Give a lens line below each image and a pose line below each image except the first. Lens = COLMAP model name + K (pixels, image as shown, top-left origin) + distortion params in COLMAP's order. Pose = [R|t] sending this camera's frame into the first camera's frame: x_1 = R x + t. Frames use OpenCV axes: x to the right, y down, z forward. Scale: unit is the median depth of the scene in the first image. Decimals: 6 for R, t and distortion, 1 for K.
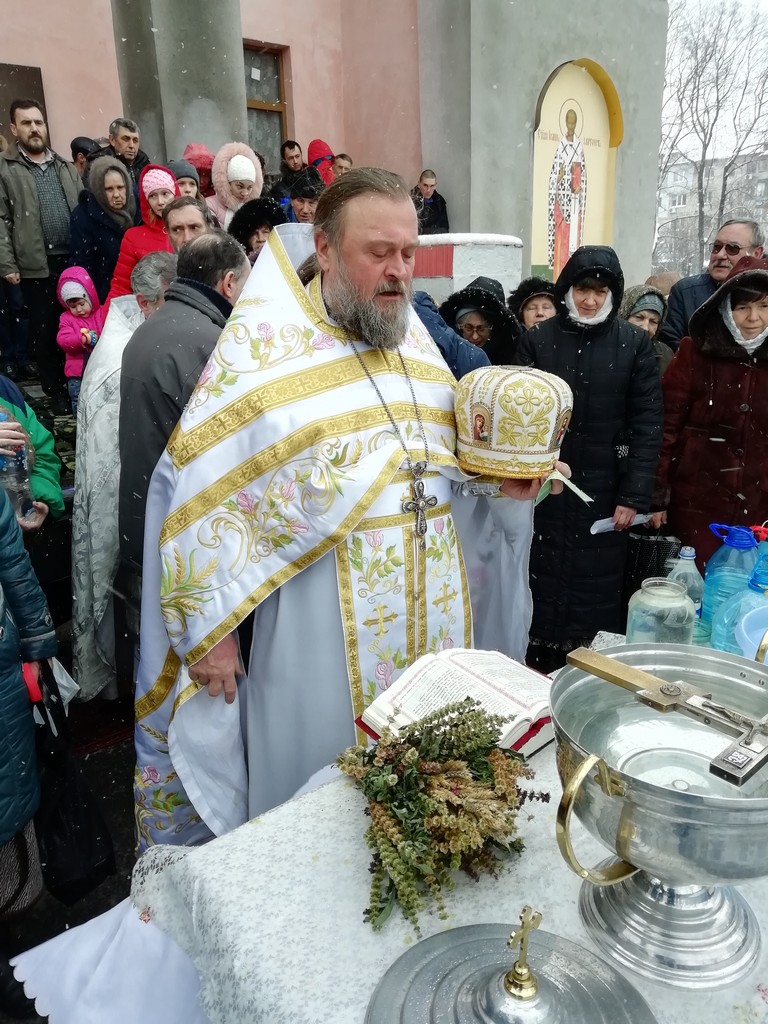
lens RADIAL K [[770.3, 0, 393.9], [0, 770.3, 534.4], [0, 0, 1]] dist [0.010129, -0.023934]
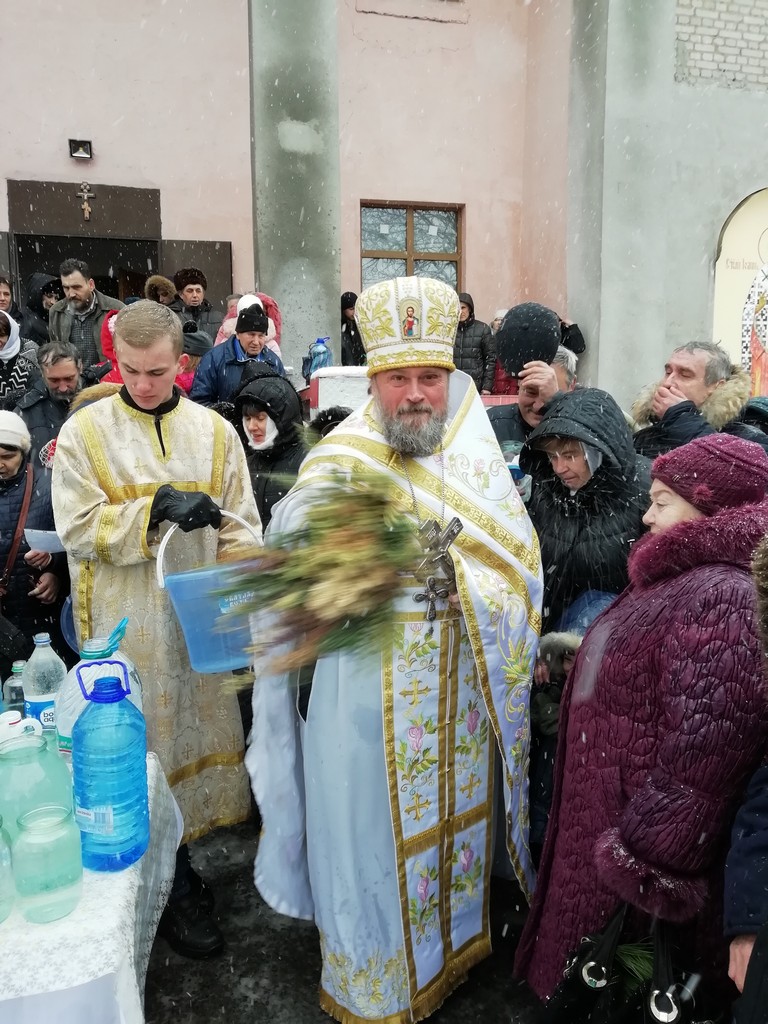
lens RADIAL K [[777.1, 0, 381.0], [0, 777.1, 517.4], [0, 0, 1]] dist [0.024460, -0.028267]
pose [[0.888879, 0.080851, -0.450952, 0.272545], [-0.163016, 0.975703, -0.146390, -0.023932], [0.428159, 0.203635, 0.880462, 0.071803]]
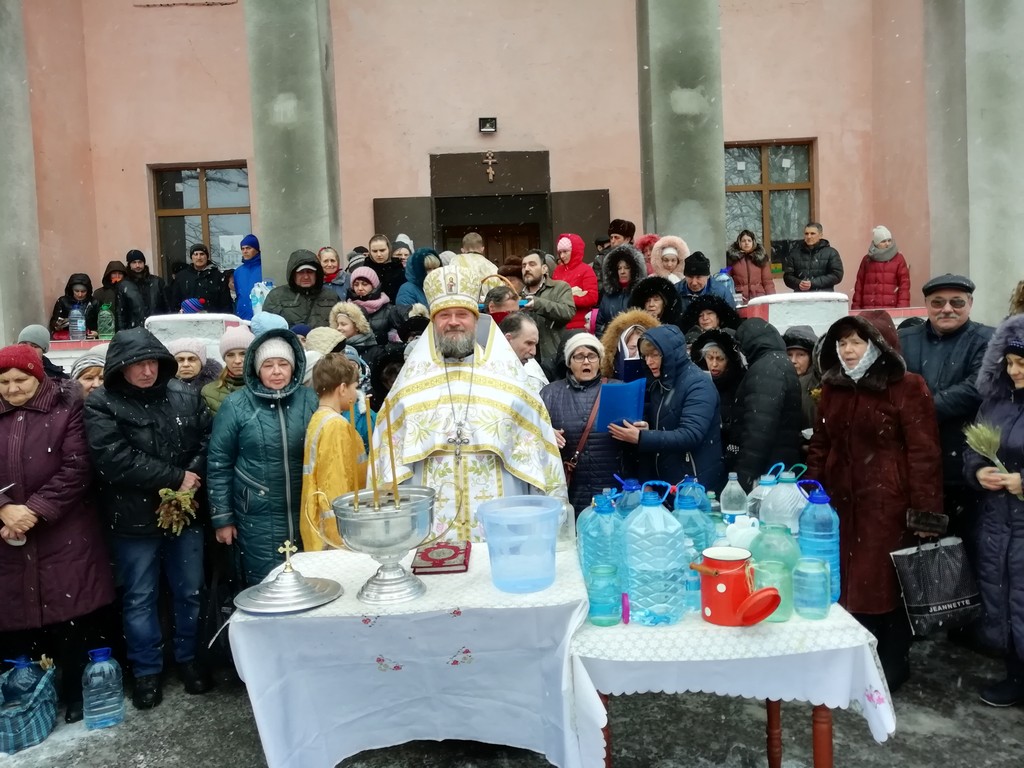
lens RADIAL K [[772.1, 0, 521.3], [0, 772.1, 382.7], [0, 0, 1]] dist [0.030572, -0.030061]
pose [[0.786464, 0.024087, -0.617166, 0.237770], [-0.172717, 0.967951, -0.182318, 0.024915], [0.592995, 0.249982, 0.765419, -0.082041]]
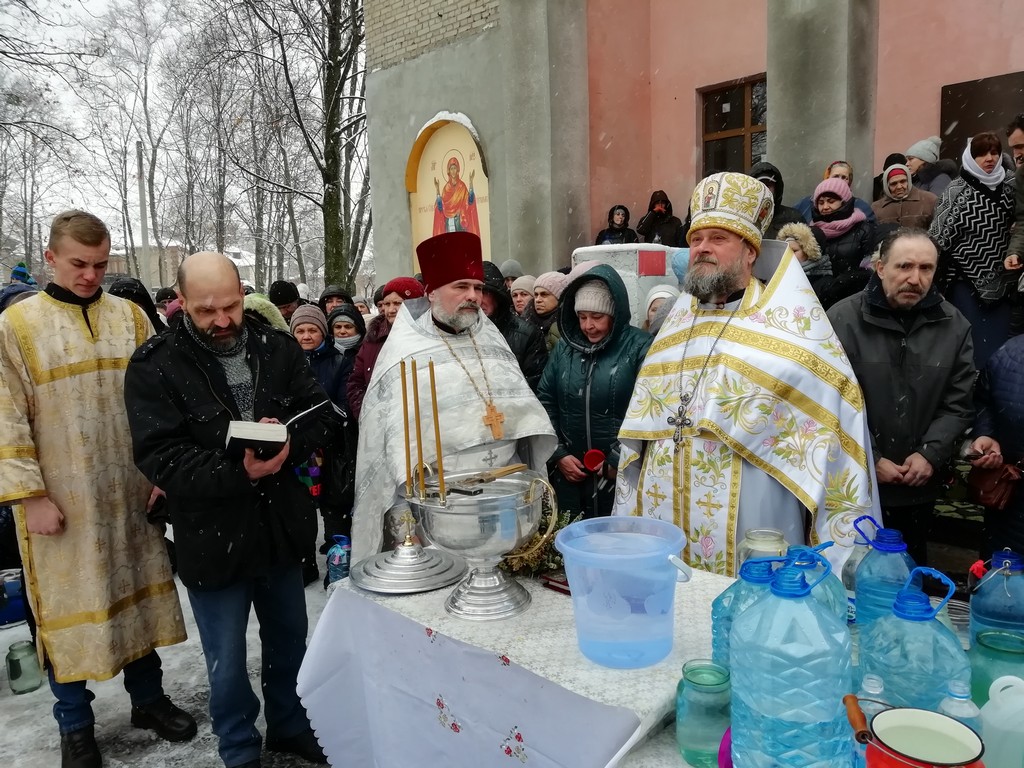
lens RADIAL K [[777.1, 0, 512.0], [0, 777.1, 384.0], [0, 0, 1]] dist [0.024460, -0.028267]
pose [[0.113694, 0.139961, -0.983608, 0.242339], [-0.284703, 0.953098, 0.102711, -0.026523], [0.951850, 0.268358, 0.148209, 0.070757]]
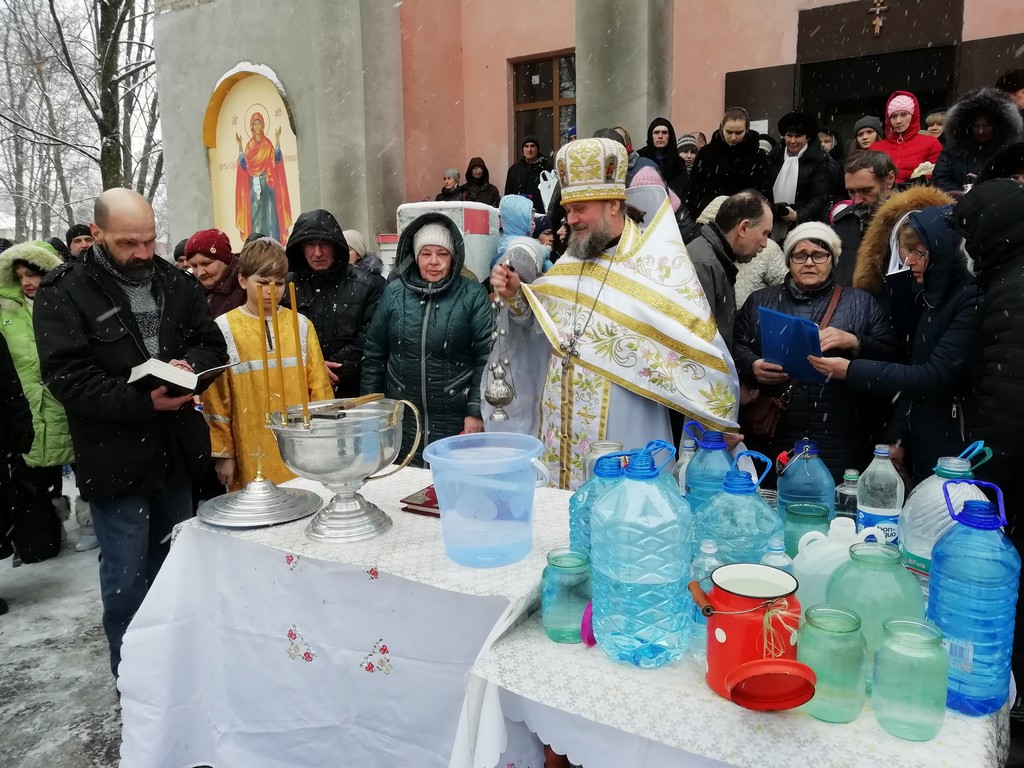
lens RADIAL K [[784.2, 0, 511.3], [0, 784.2, 384.7], [0, 0, 1]] dist [0.008923, -0.011662]
pose [[0.348903, 0.166738, -0.922207, 0.251048], [-0.288570, 0.955347, 0.063553, -0.010790], [0.891624, 0.243947, 0.381439, 0.059415]]
